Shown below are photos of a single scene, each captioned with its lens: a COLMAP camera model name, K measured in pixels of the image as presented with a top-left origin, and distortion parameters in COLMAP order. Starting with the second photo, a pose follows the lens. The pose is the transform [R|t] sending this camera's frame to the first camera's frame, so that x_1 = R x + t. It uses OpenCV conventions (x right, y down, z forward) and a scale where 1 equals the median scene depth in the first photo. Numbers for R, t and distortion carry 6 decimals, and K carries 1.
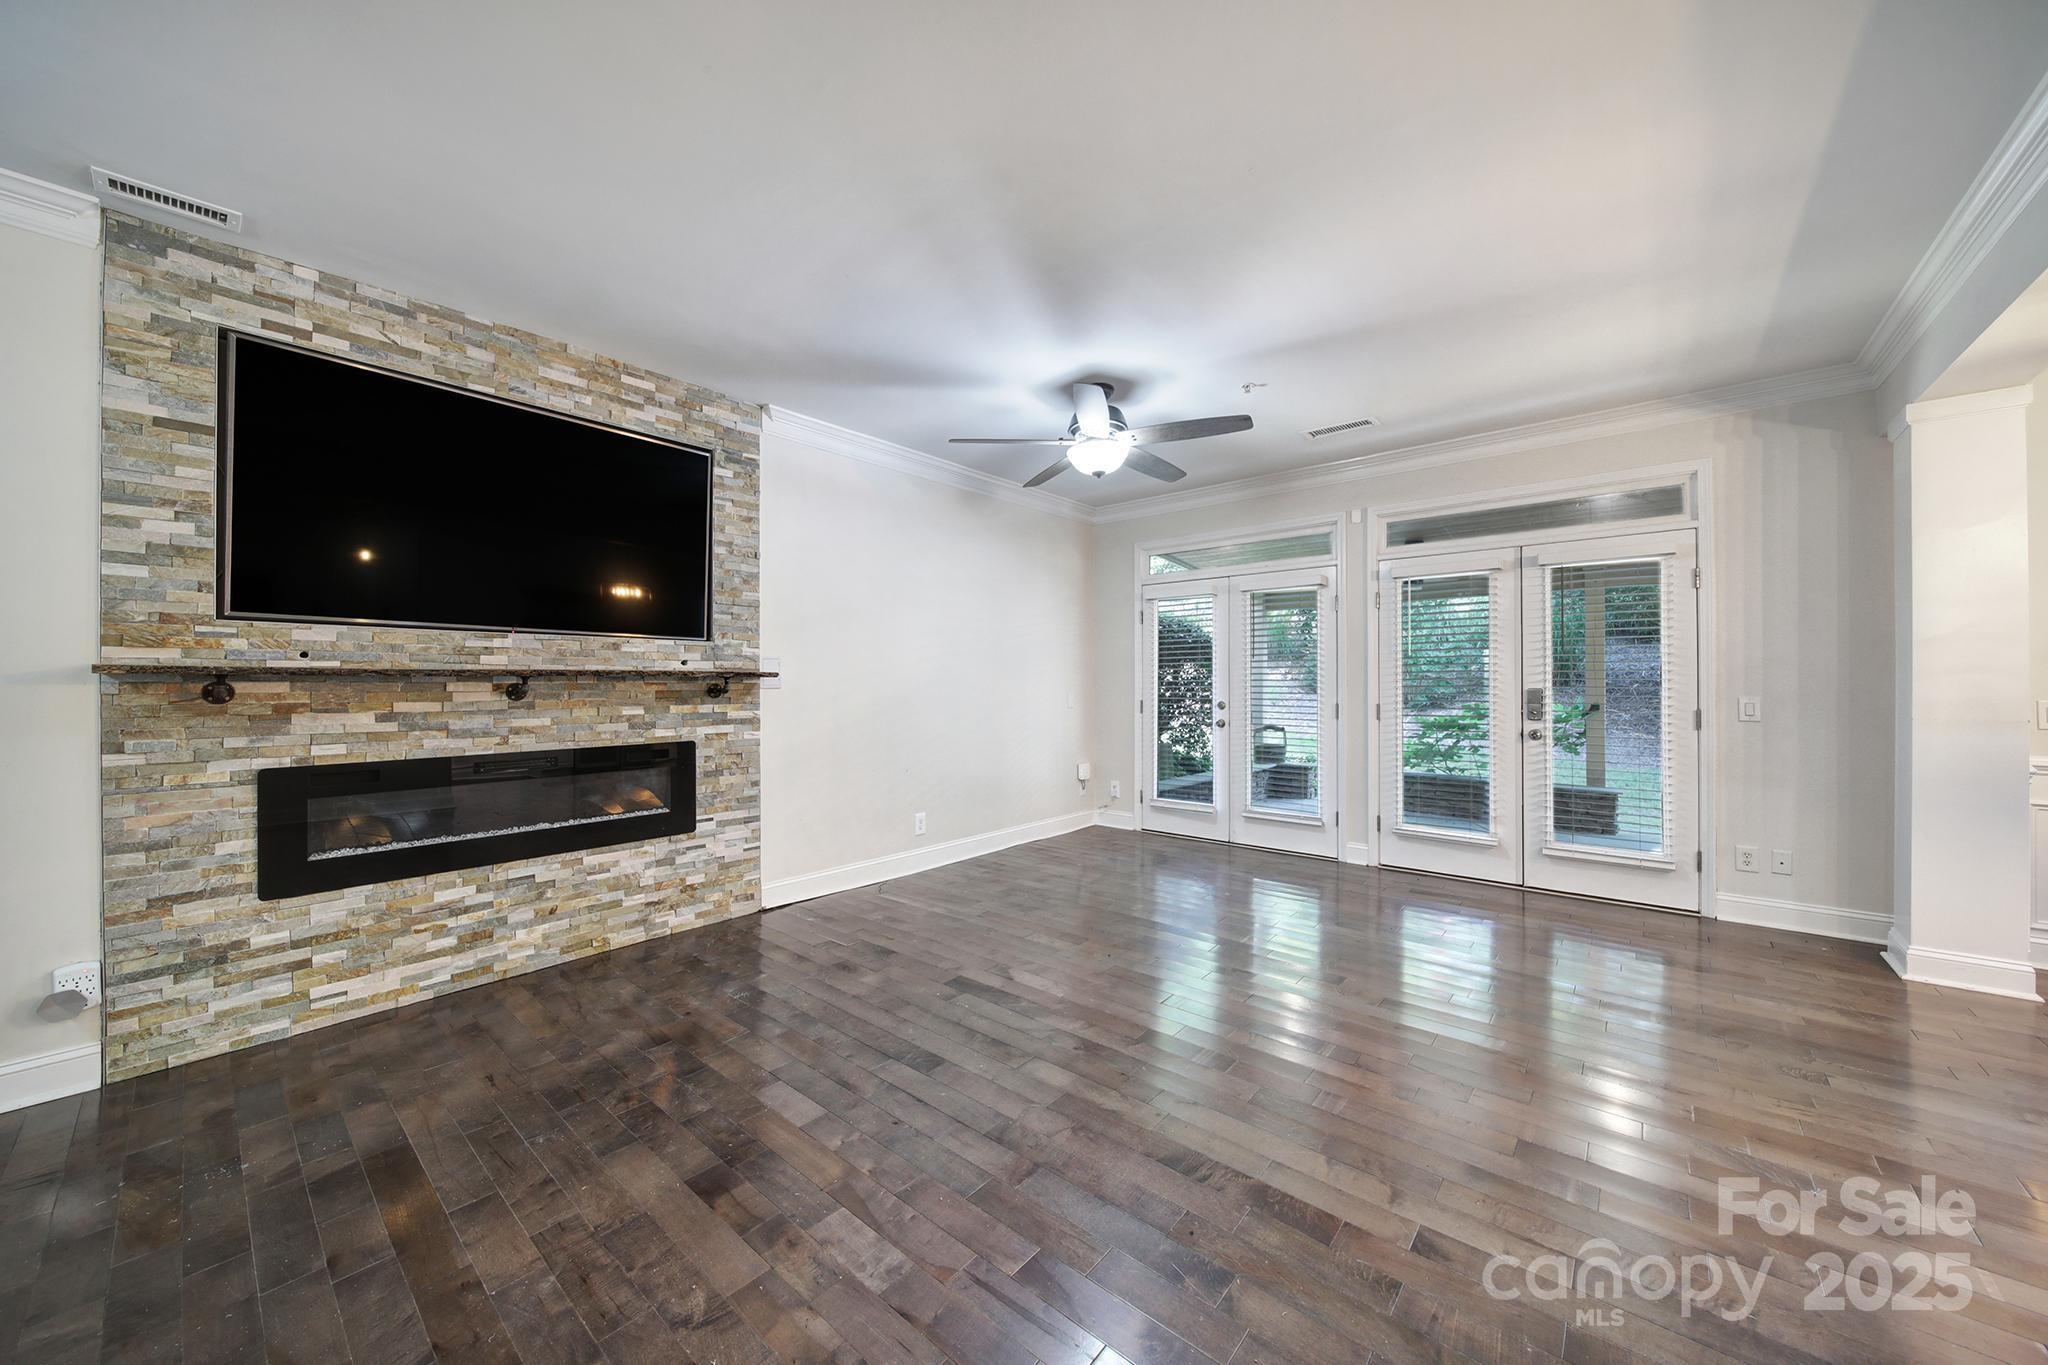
lens RADIAL K [[722.8, 0, 1019.2], [0, 722.8, 679.7], [0, 0, 1]] dist [-0.004109, -0.000964]
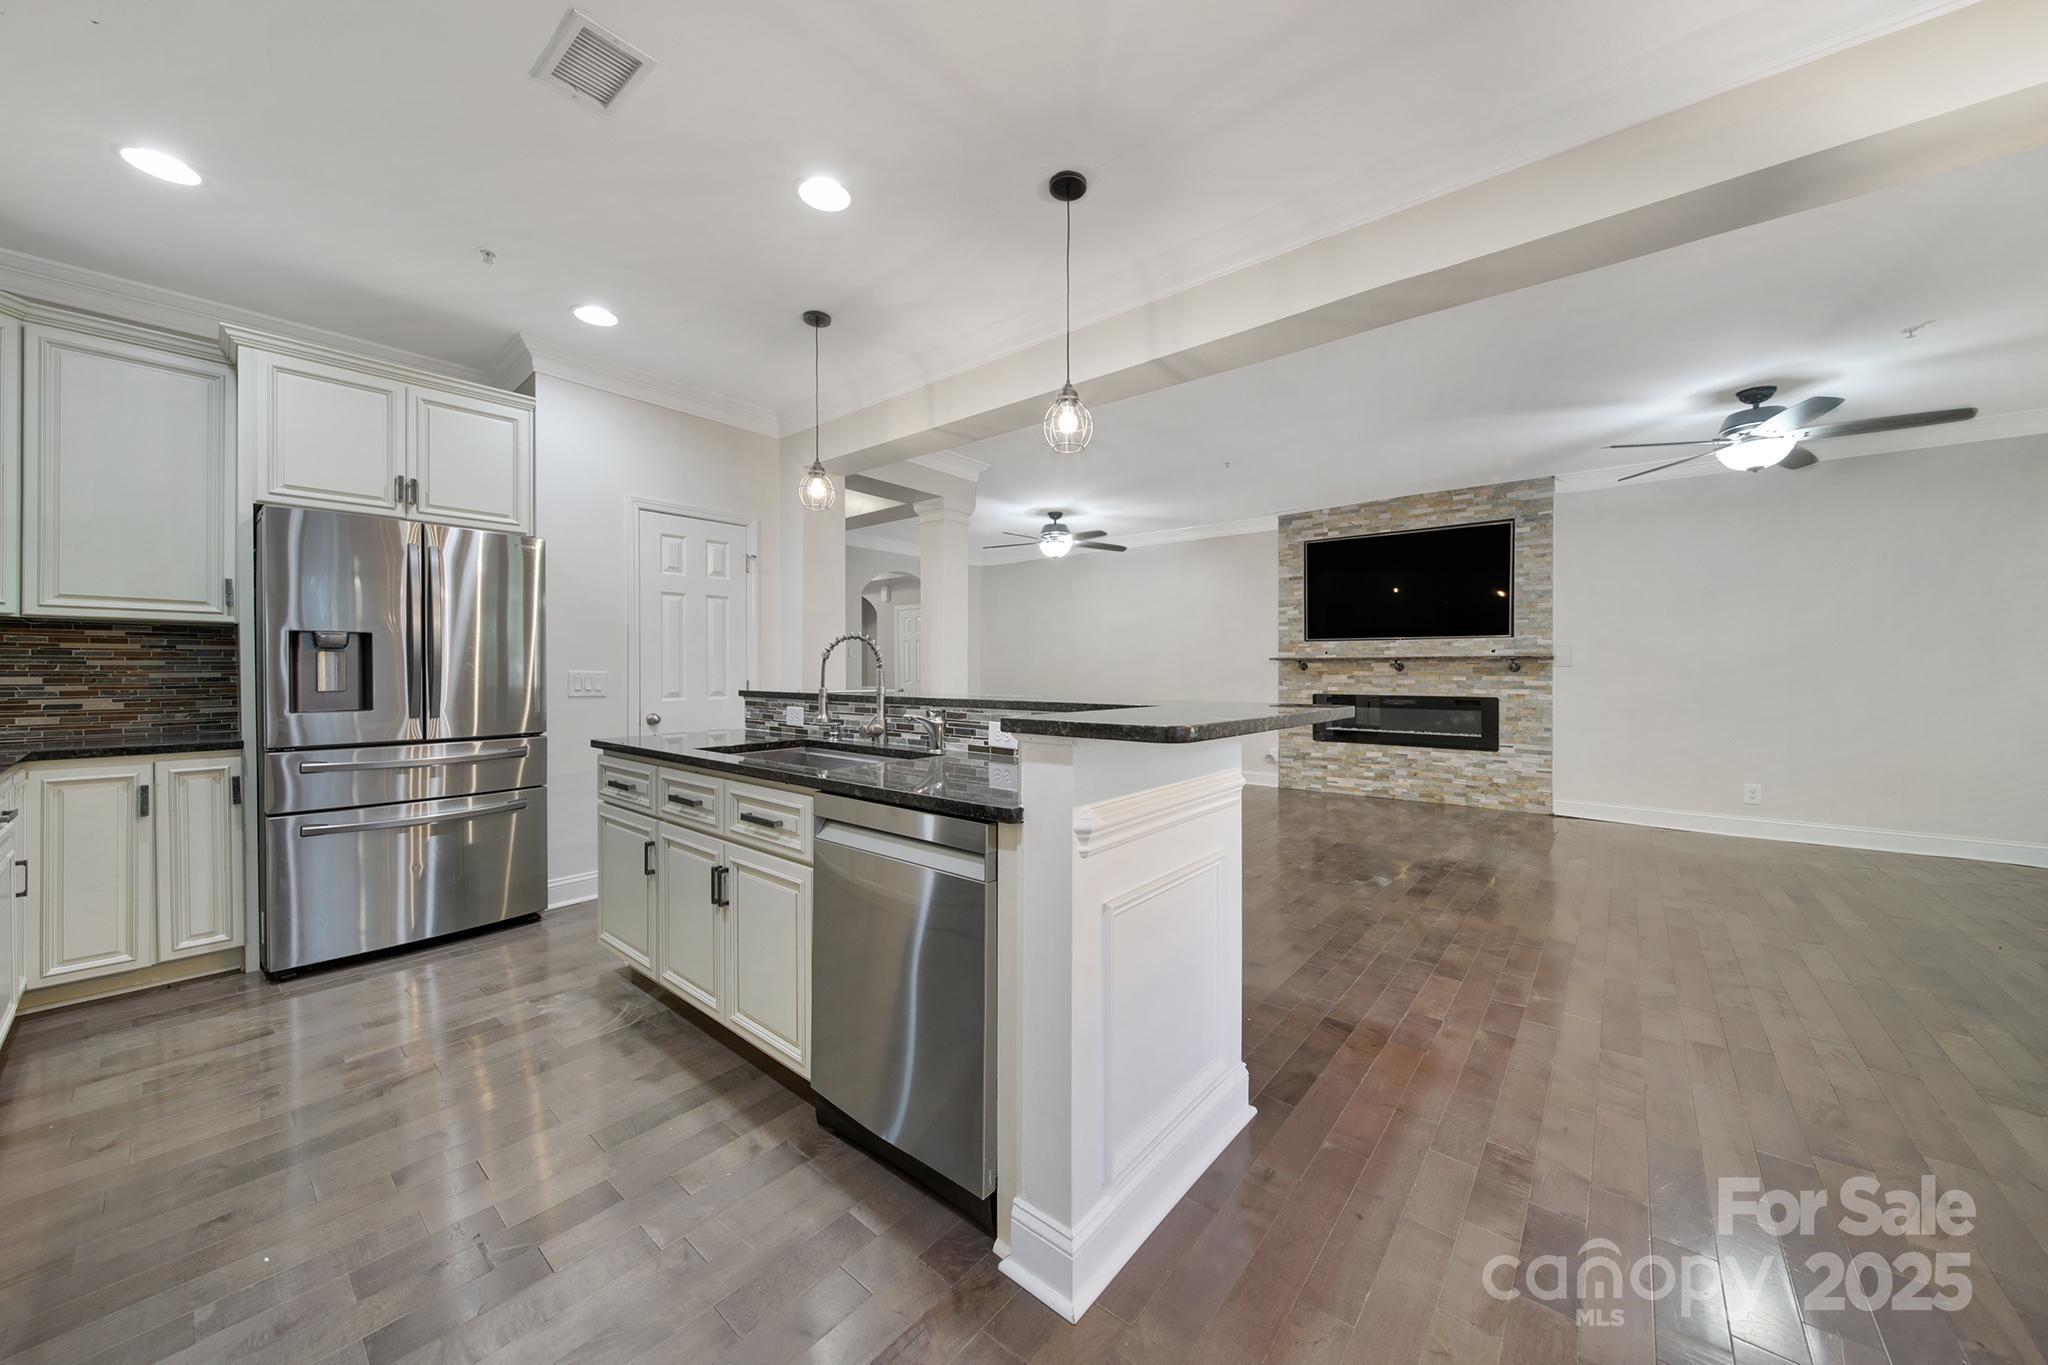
lens RADIAL K [[722.8, 0, 1018.4], [0, 722.8, 673.5], [0, 0, 1]] dist [-0.004109, -0.000964]
pose [[0.003354, 0.008727, -0.999956, 1.413321], [0.003362, 0.999956, 0.008739, 0.012700], [0.999989, -0.003391, 0.003324, -0.135432]]
